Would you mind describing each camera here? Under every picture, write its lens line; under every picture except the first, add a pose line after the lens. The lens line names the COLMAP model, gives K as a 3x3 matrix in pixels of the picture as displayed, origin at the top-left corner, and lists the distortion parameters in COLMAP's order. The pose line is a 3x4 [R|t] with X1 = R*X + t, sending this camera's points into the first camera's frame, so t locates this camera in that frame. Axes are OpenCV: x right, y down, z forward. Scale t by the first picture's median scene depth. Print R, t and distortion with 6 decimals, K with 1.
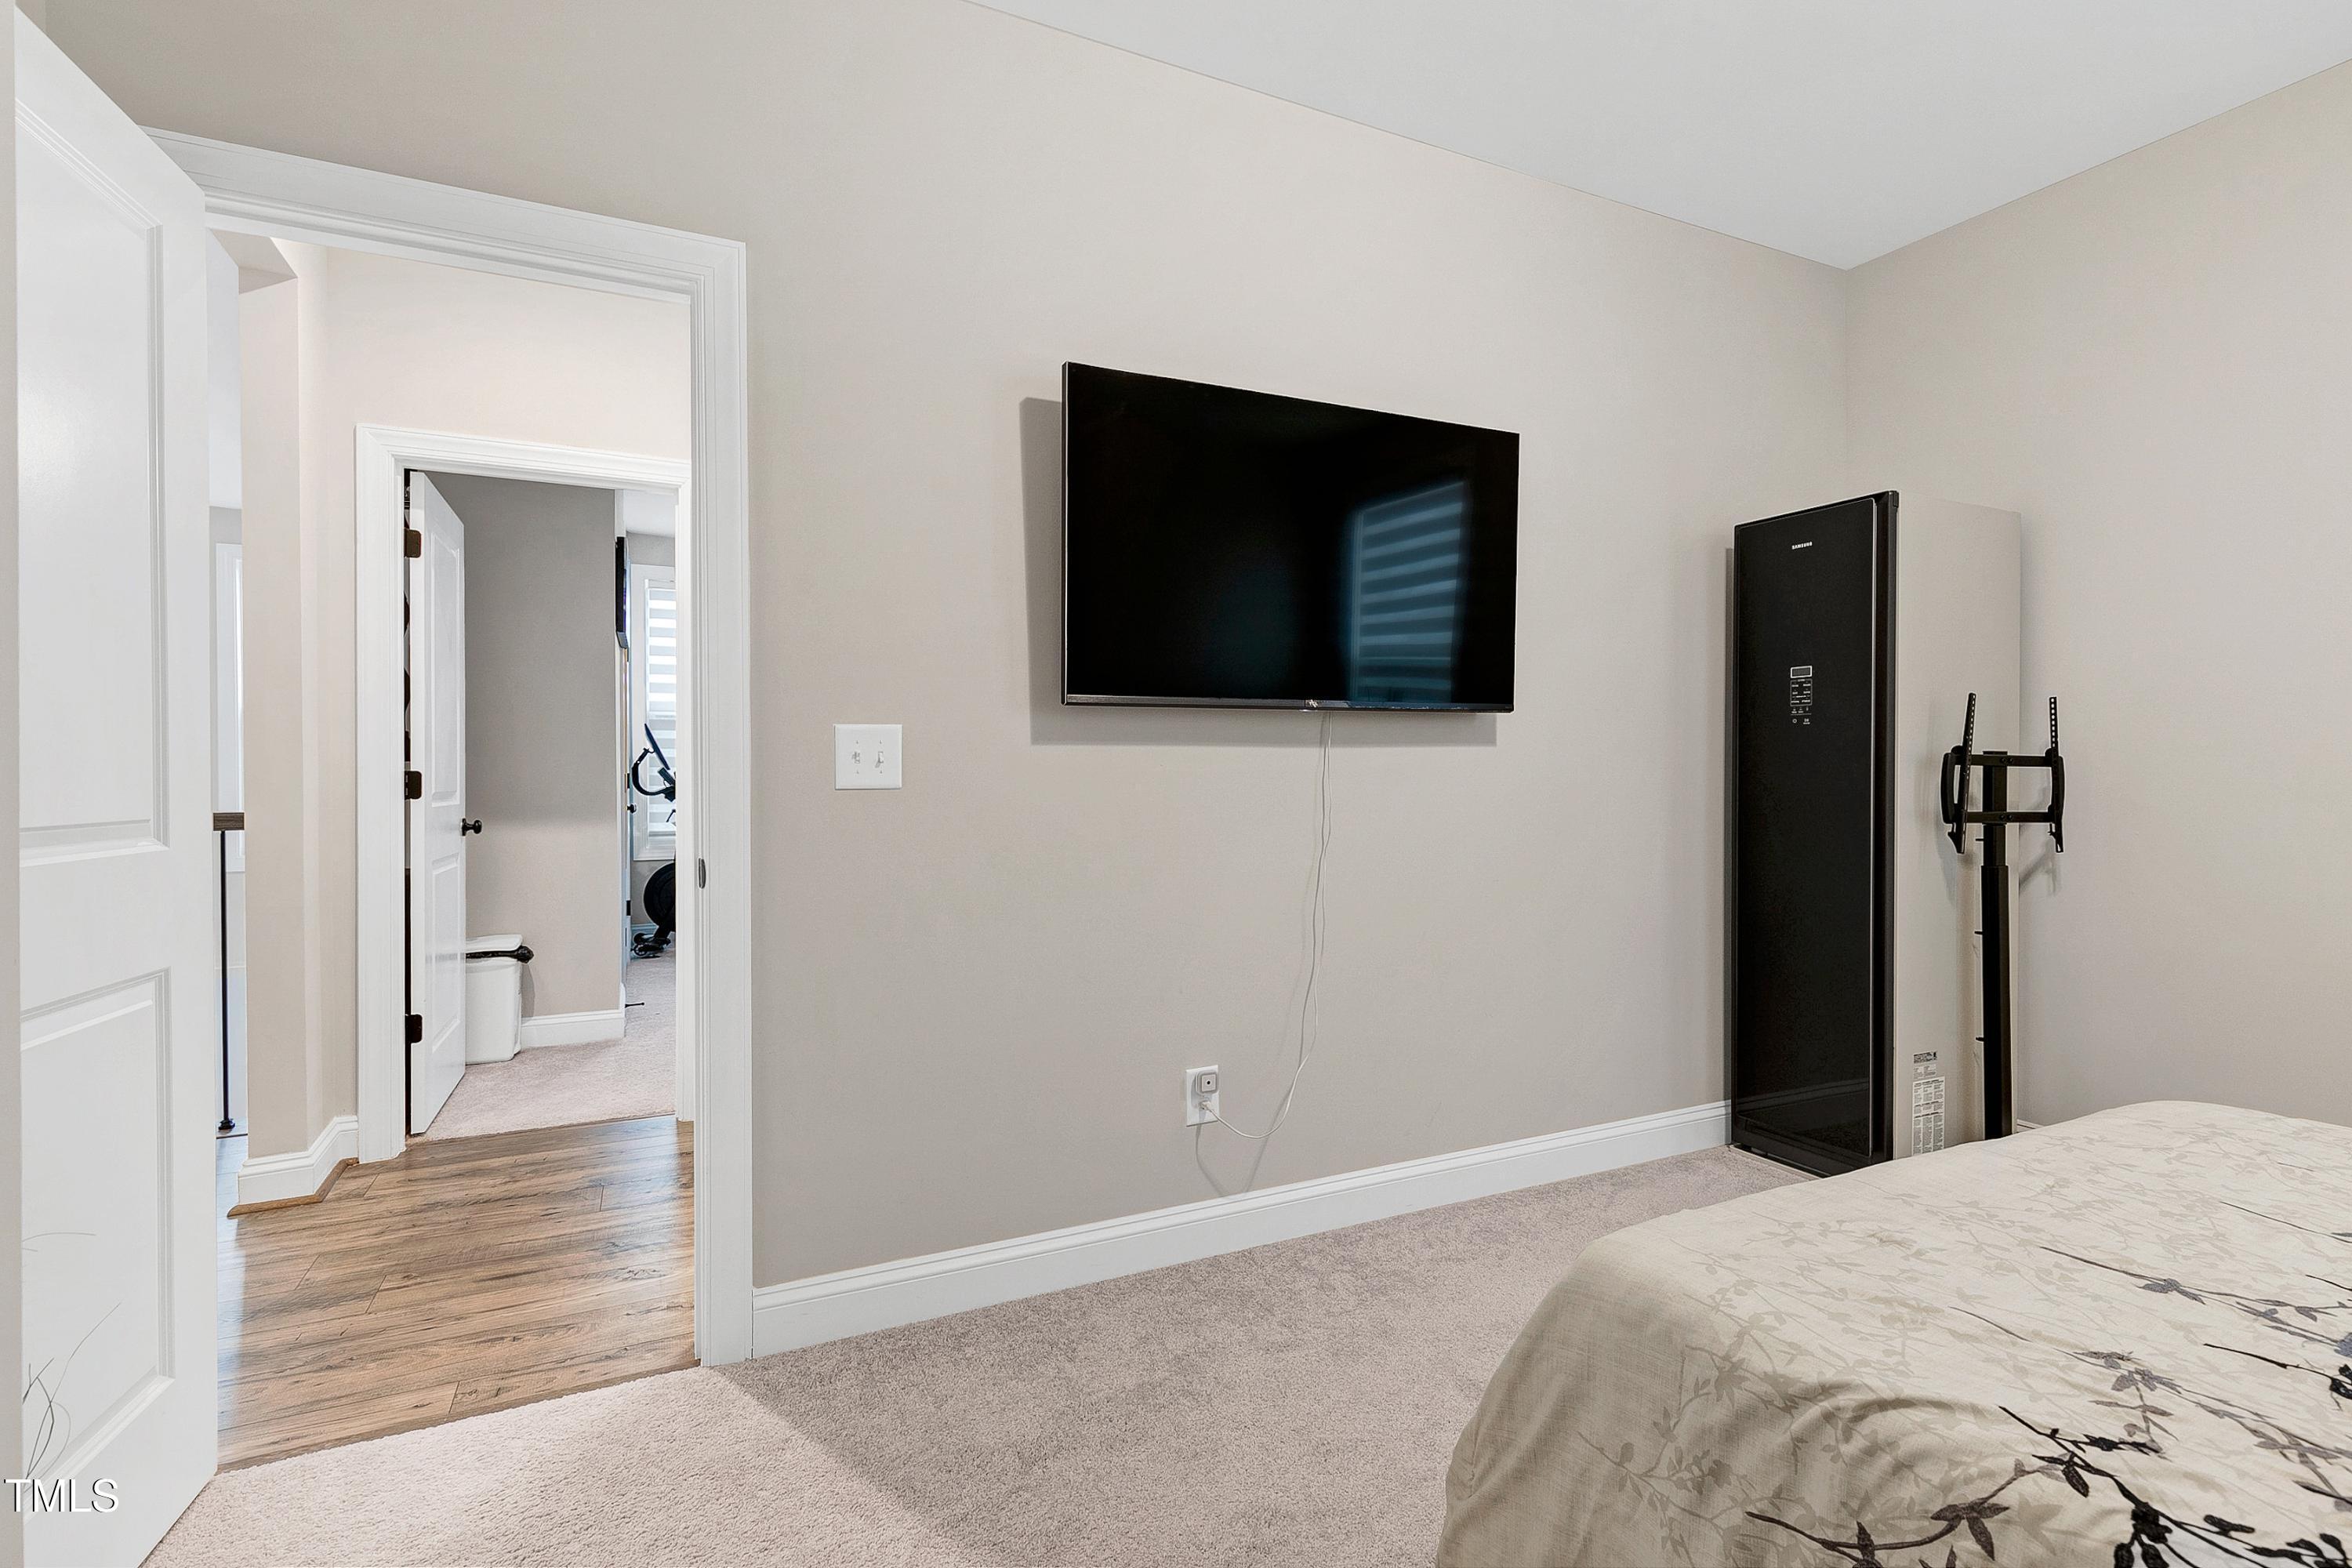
lens RADIAL K [[1076.0, 0, 1169.0], [0, 1076.0, 776.7], [0, 0, 1]] dist [0.000067, -0.000051]
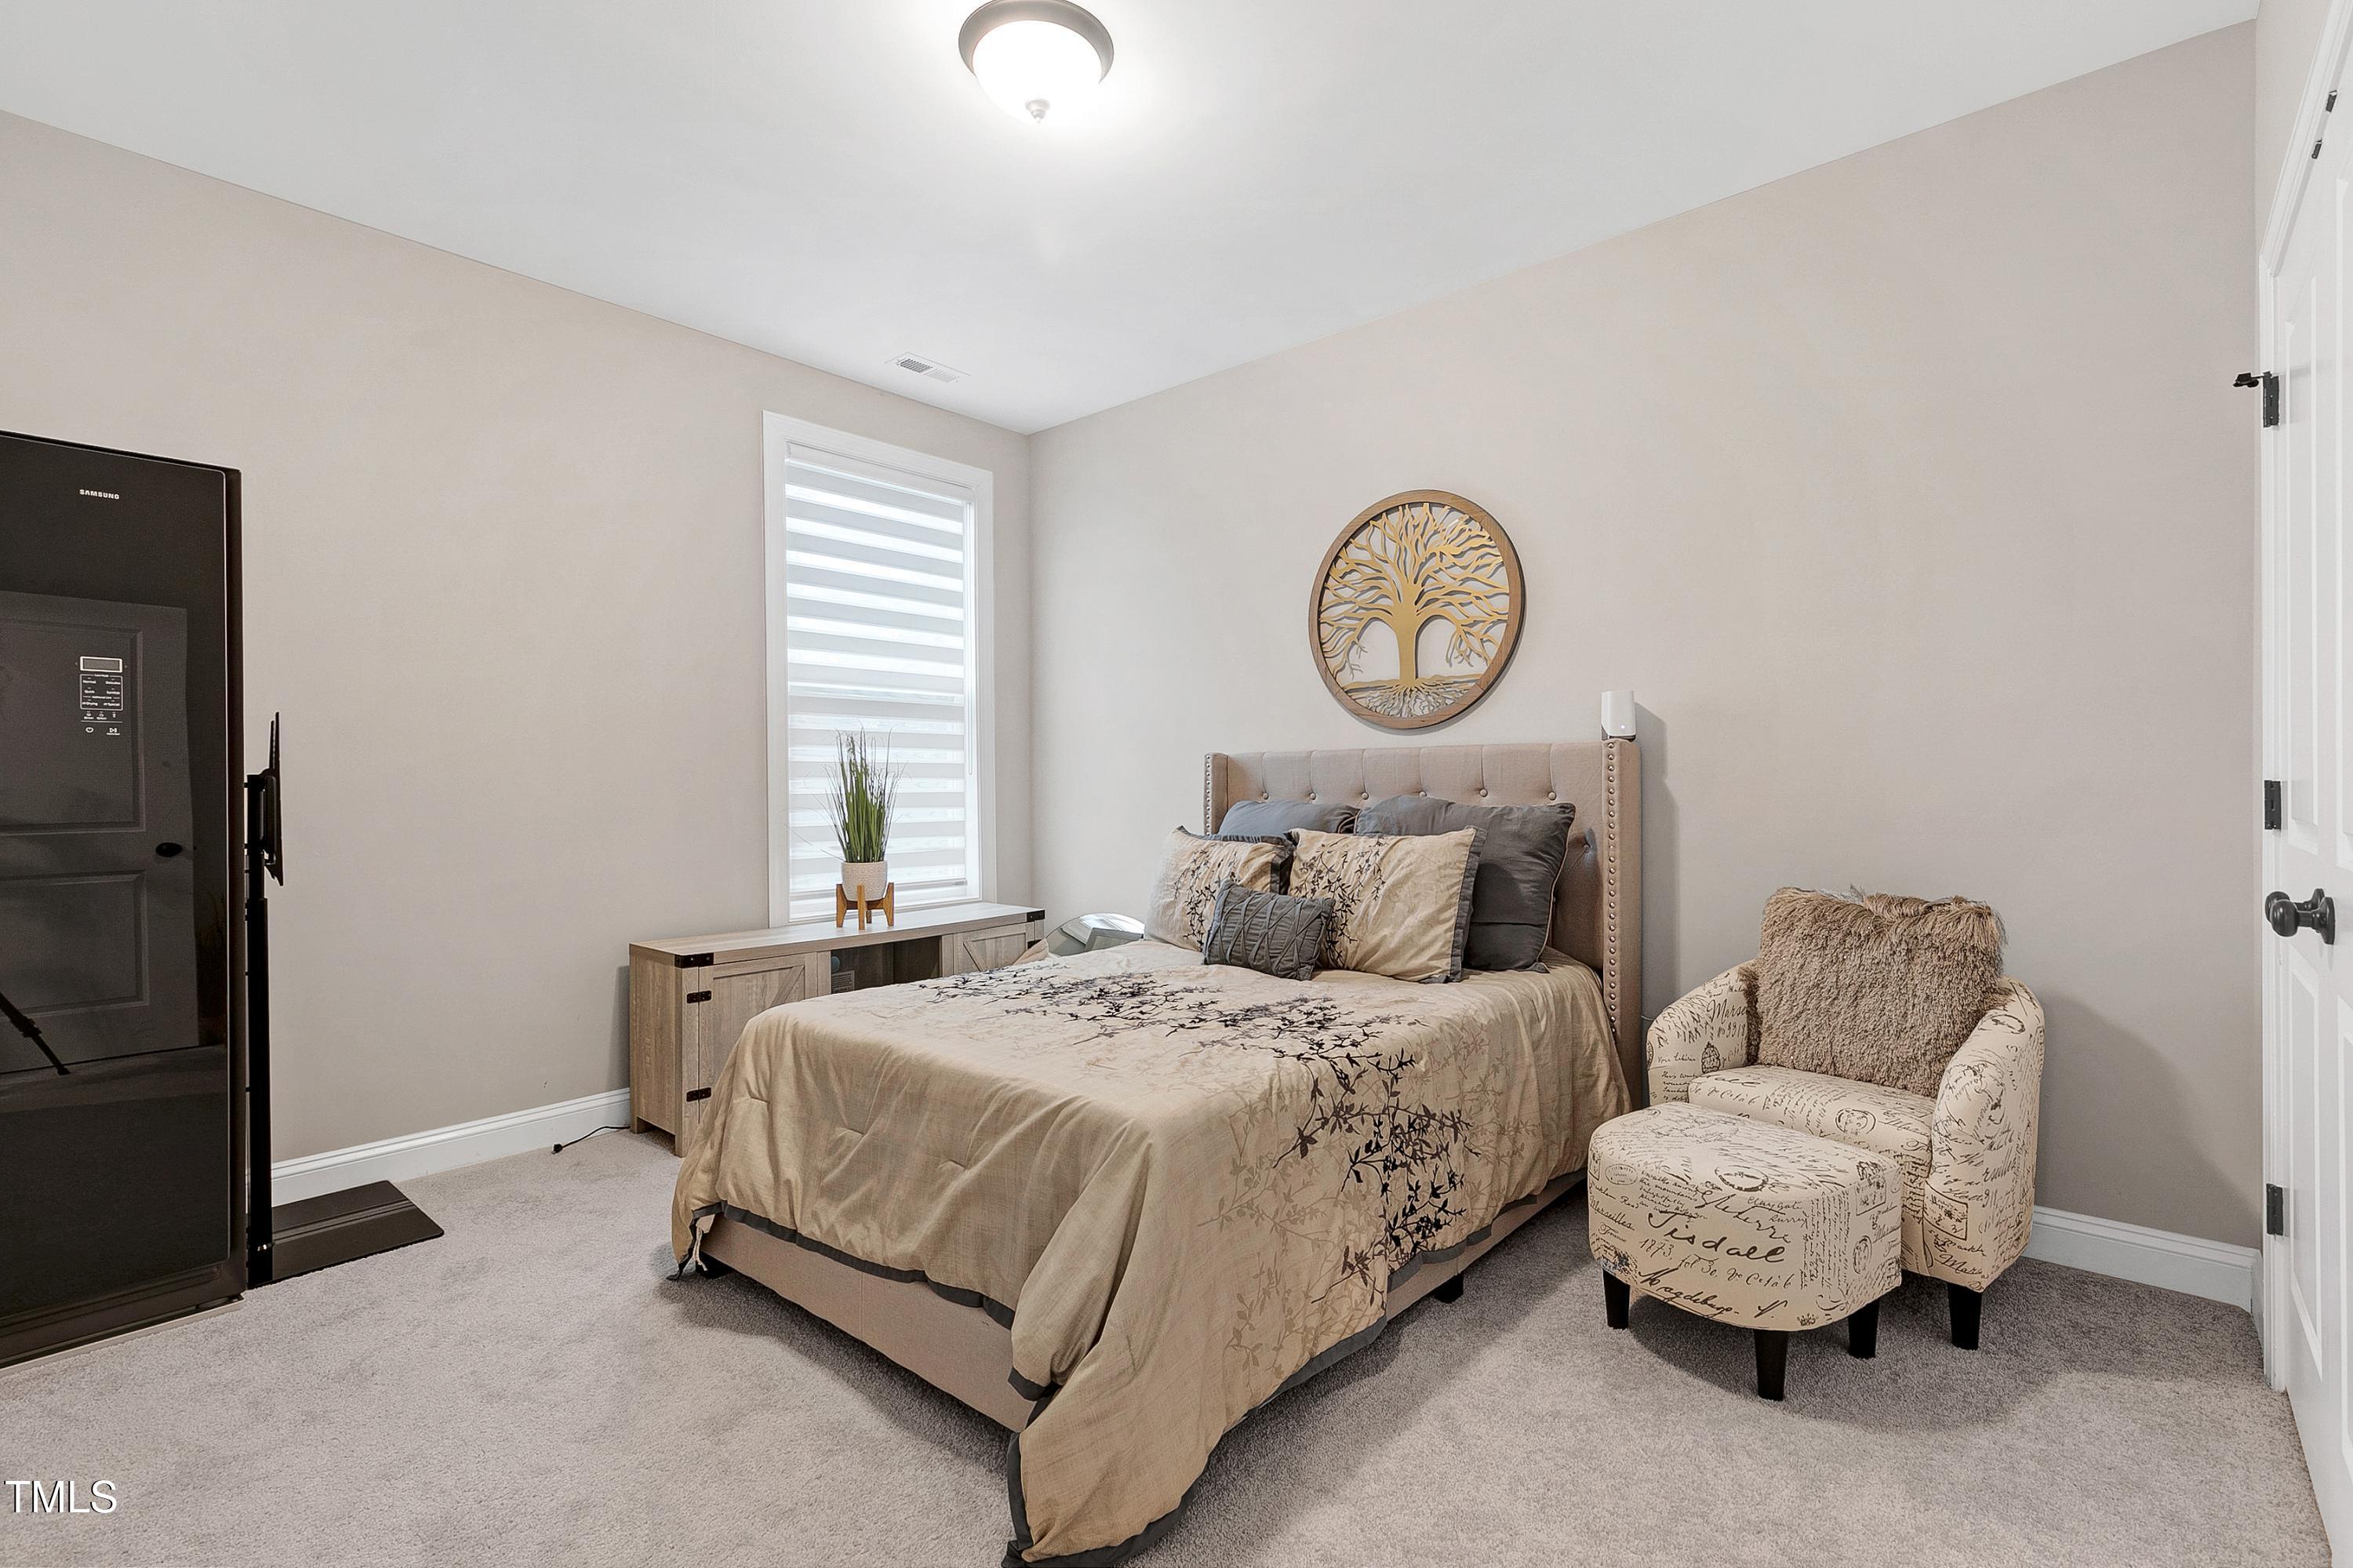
lens RADIAL K [[1076.5, 0, 1169.8], [0, 1076.5, 787.4], [0, 0, 1]] dist [0.000067, -0.000051]
pose [[-0.387756, 0.006243, 0.921741, -1.015123], [0.014469, 0.999895, -0.000685, -0.004460], [-0.921649, 0.013071, -0.387805, 1.636153]]
